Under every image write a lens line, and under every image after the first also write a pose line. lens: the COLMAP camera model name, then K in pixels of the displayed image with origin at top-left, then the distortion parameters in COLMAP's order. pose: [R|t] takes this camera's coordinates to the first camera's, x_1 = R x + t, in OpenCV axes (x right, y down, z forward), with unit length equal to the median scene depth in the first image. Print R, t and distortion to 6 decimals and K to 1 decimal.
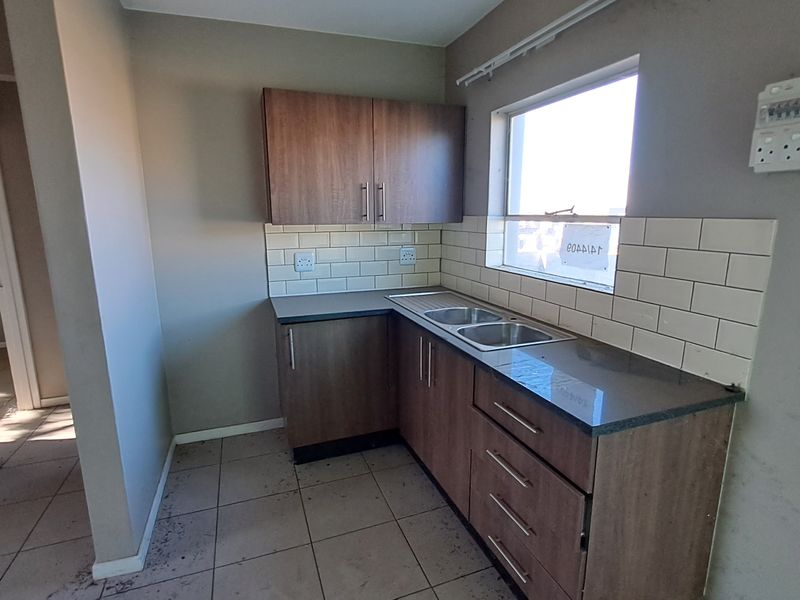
lens RADIAL K [[419.4, 0, 399.2], [0, 419.4, 295.4], [0, 0, 1]] dist [-0.000765, -0.000429]
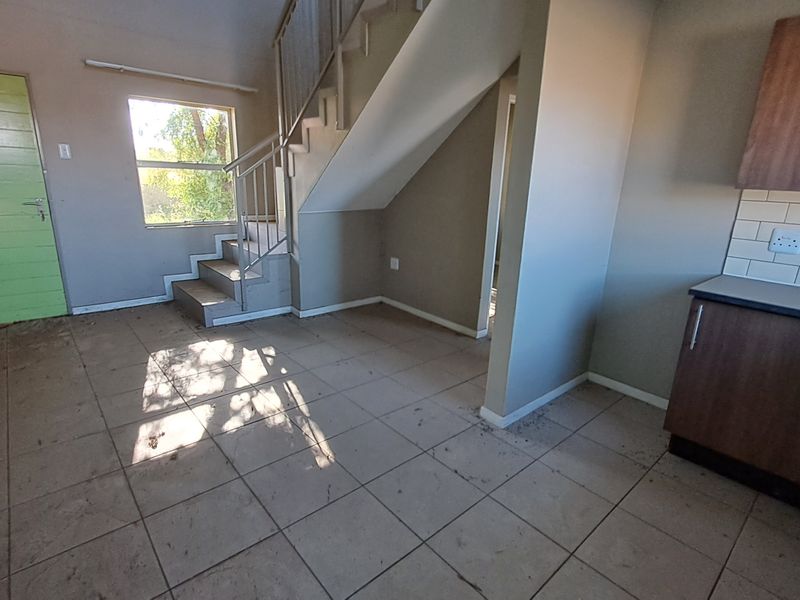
lens RADIAL K [[419.4, 0, 399.2], [0, 419.4, 295.4], [0, 0, 1]] dist [-0.000765, -0.000429]
pose [[0.367127, 0.282006, -0.886392, 0.262740], [-0.208047, 0.953688, 0.217246, -0.003863], [0.906606, 0.104654, 0.408795, 0.043813]]
